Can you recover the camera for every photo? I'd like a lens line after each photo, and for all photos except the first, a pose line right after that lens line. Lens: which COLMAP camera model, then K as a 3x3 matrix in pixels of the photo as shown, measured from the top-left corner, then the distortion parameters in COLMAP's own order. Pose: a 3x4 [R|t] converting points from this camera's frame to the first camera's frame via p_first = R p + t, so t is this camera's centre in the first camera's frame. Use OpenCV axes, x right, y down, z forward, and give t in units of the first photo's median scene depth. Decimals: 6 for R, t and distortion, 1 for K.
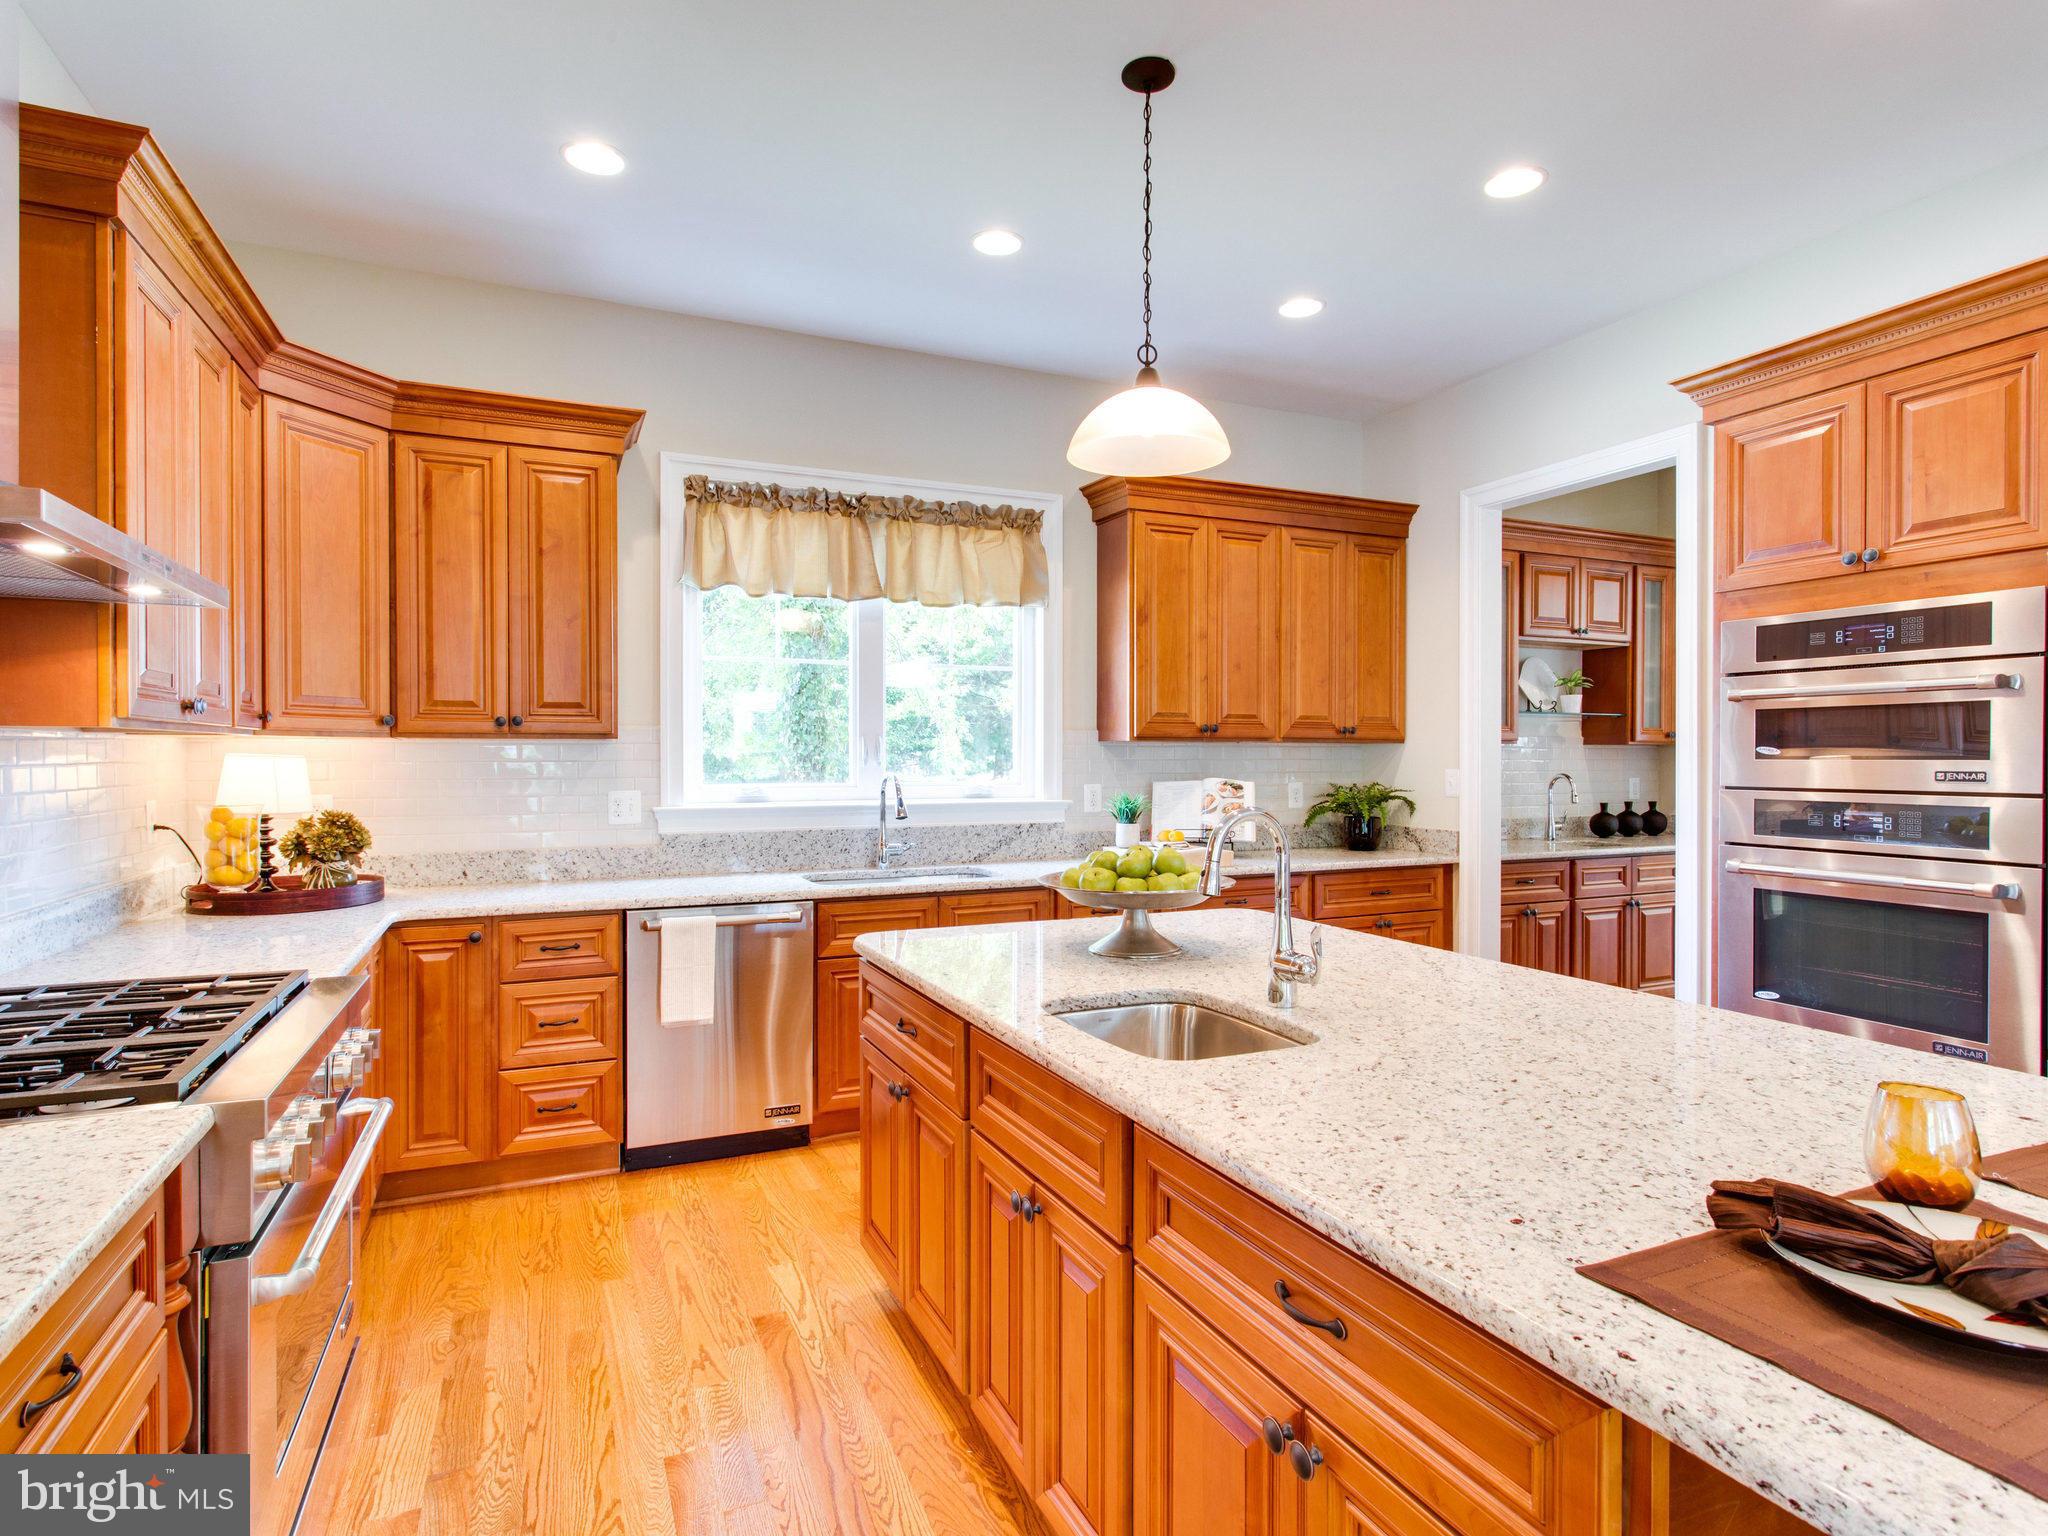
lens RADIAL K [[1090.2, 0, 1024.7], [0, 1090.2, 772.8], [0, 0, 1]] dist [0.002209, -0.002228]
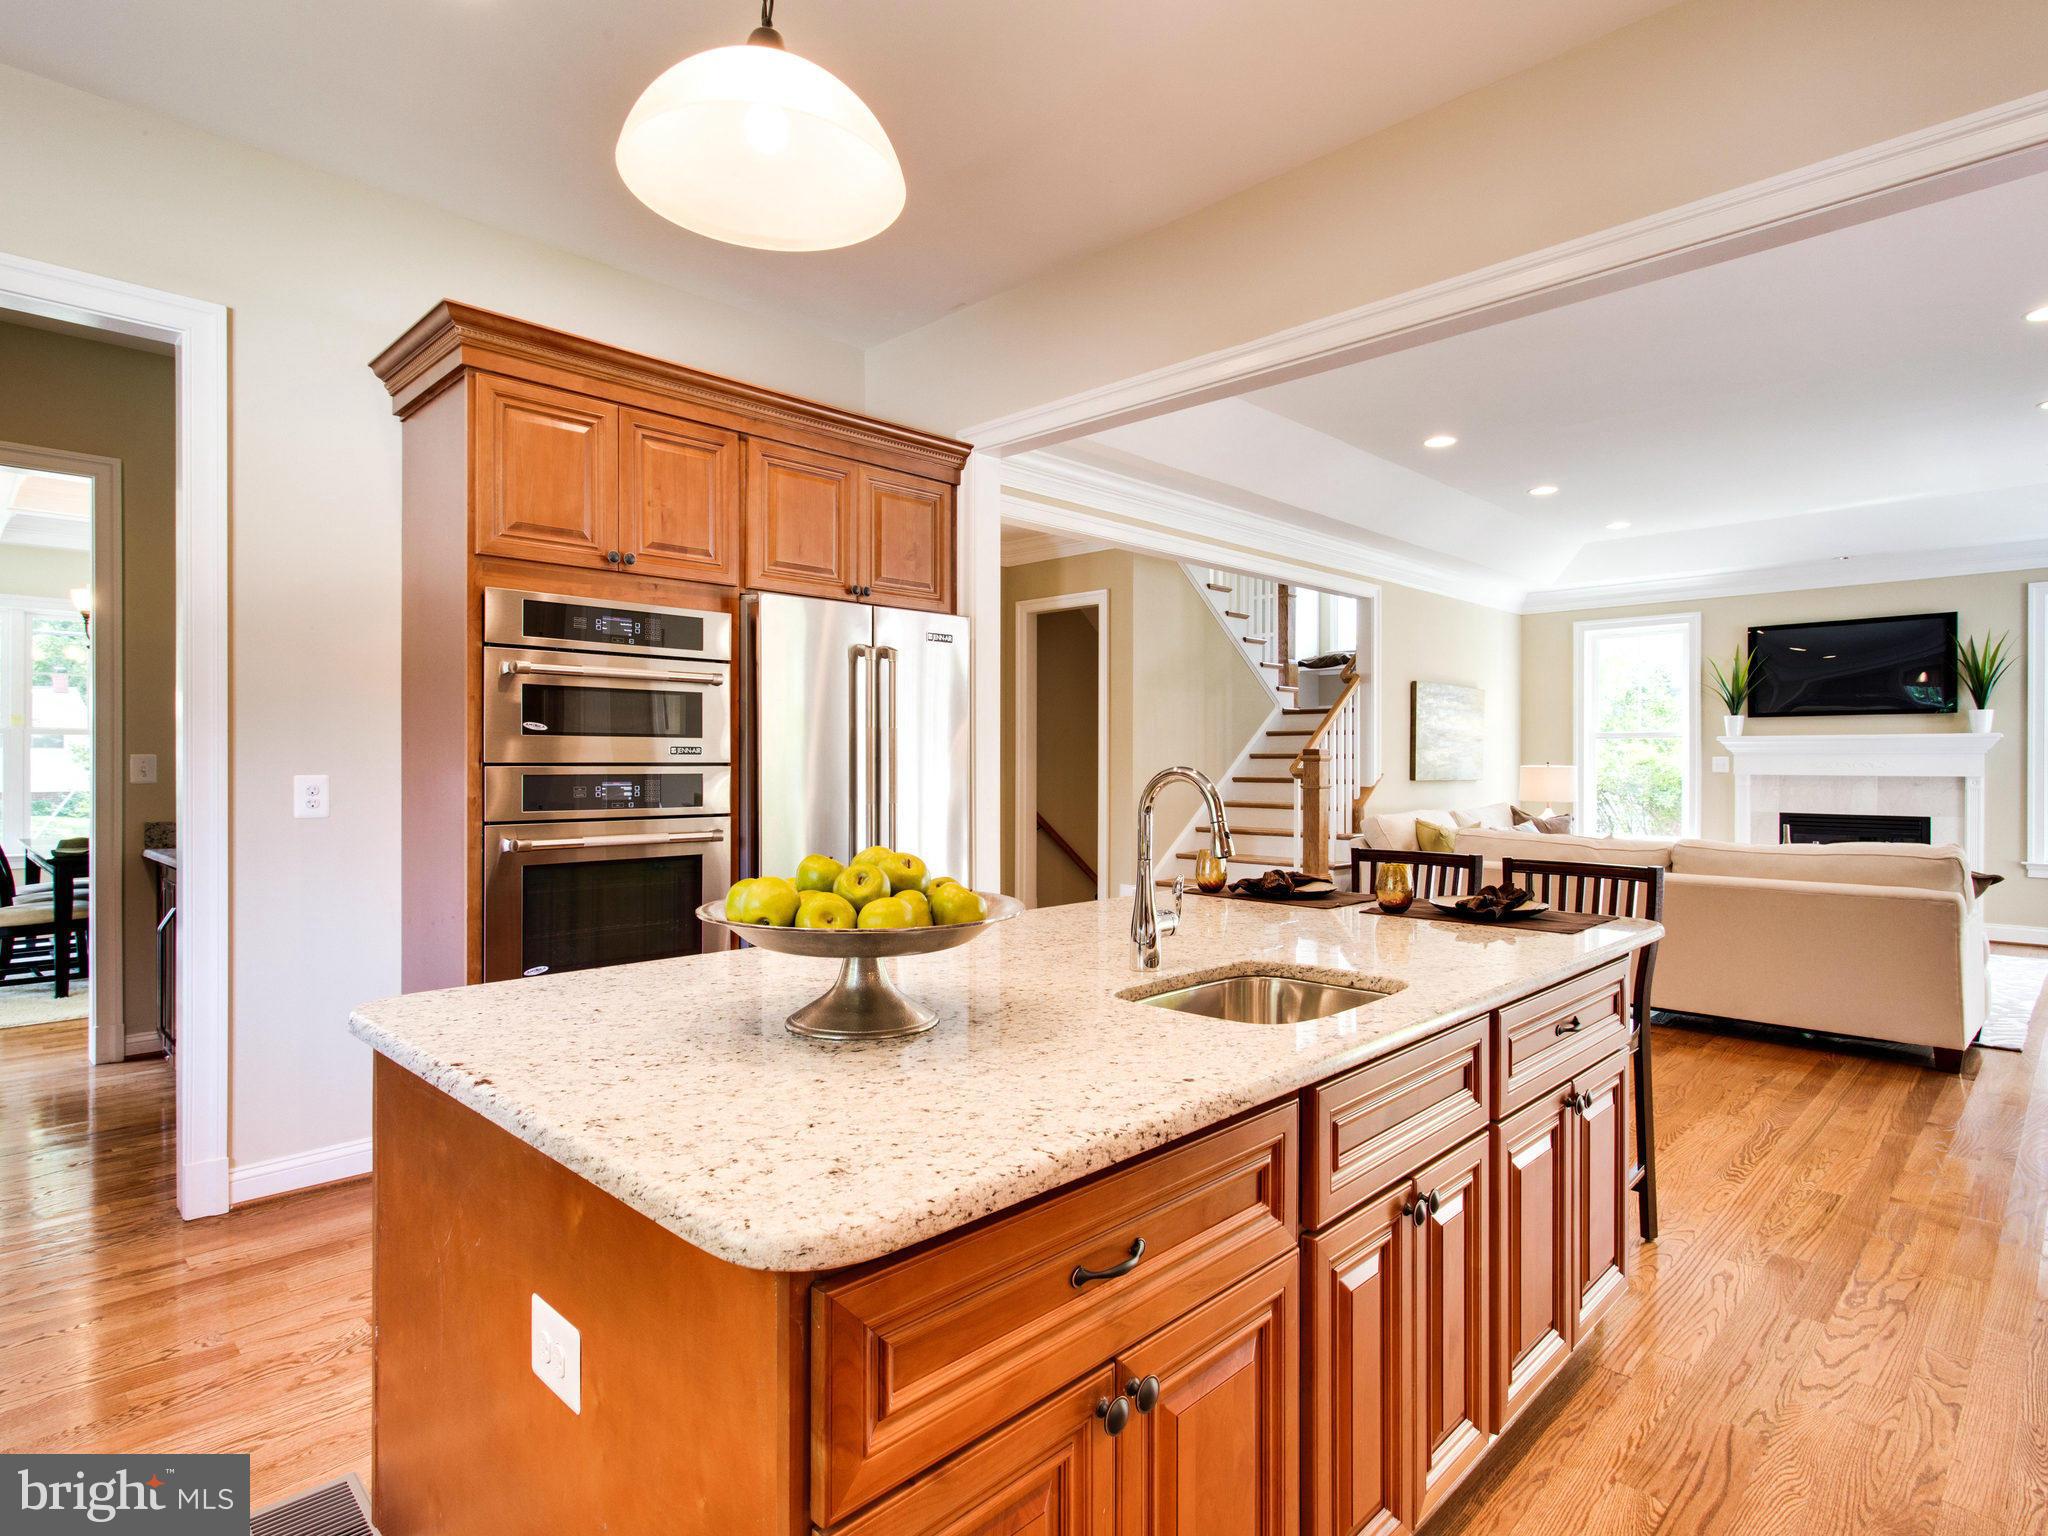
lens RADIAL K [[1090.2, 0, 1019.7], [0, 1090.2, 761.1], [0, 0, 1]] dist [0.002209, -0.002228]
pose [[-0.364479, 0.004292, 0.931202, -0.368752], [0.014781, 0.999890, 0.001177, 0.015310], [-0.931094, 0.014193, -0.364502, 0.864132]]
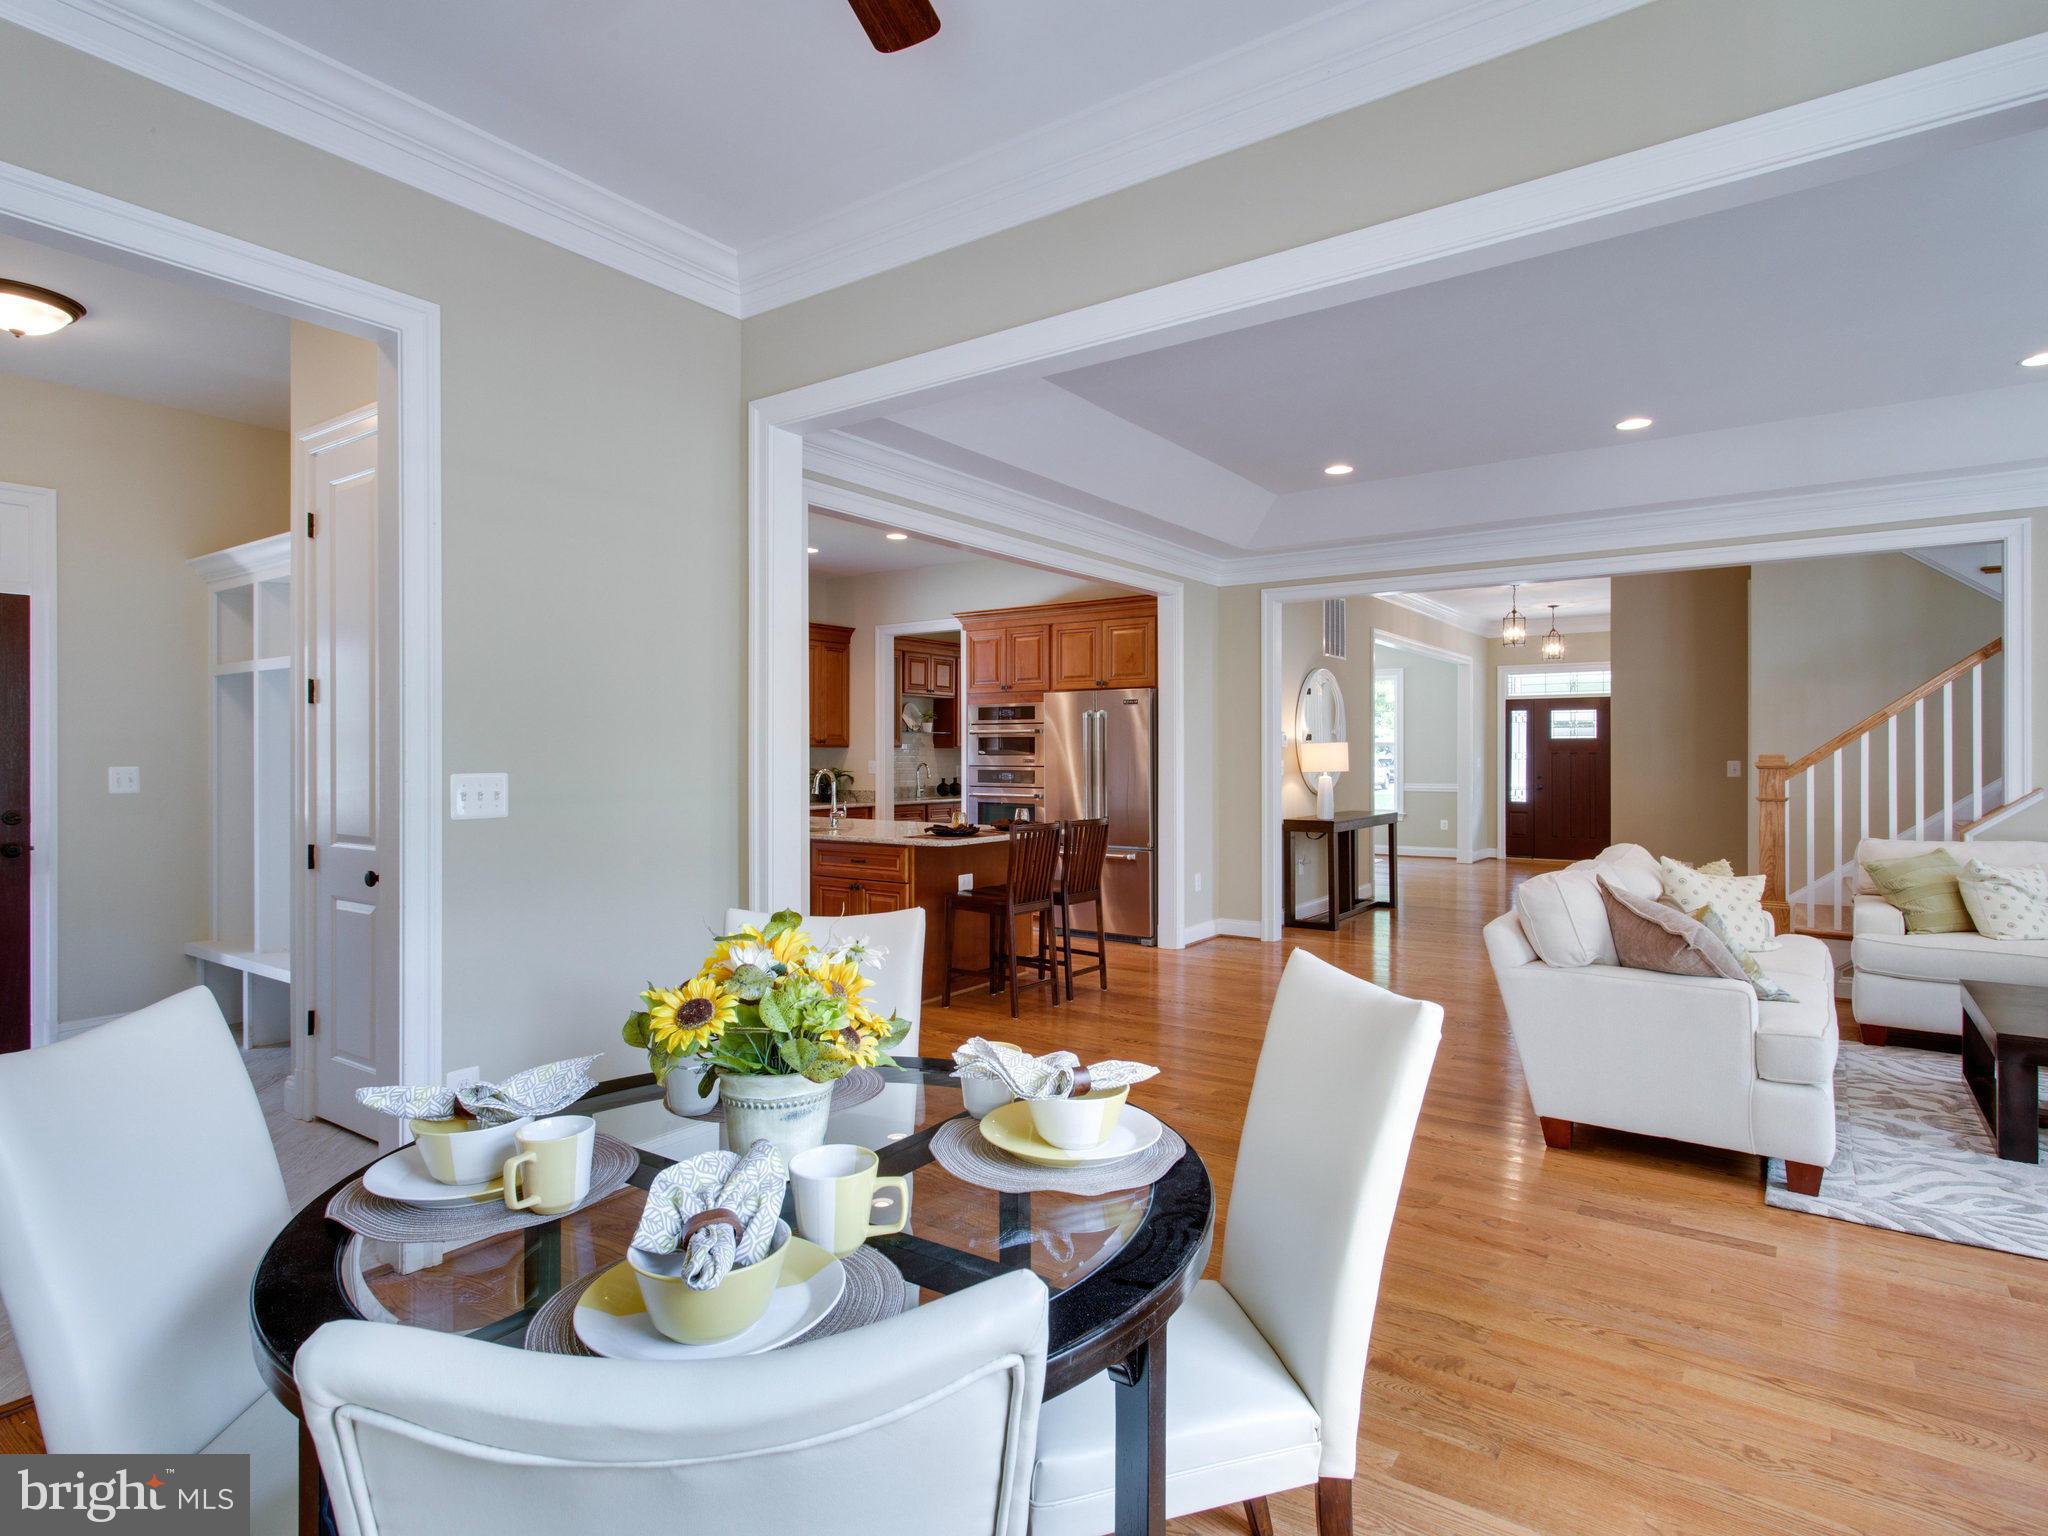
lens RADIAL K [[1090.2, 0, 1028.2], [0, 1090.2, 763.2], [0, 0, 1]] dist [0.002209, -0.002228]
pose [[0.861933, -0.000739, 0.507022, -0.610198], [0.004716, 0.999967, -0.006558, 0.025802], [-0.507000, 0.008044, 0.861908, -1.417176]]
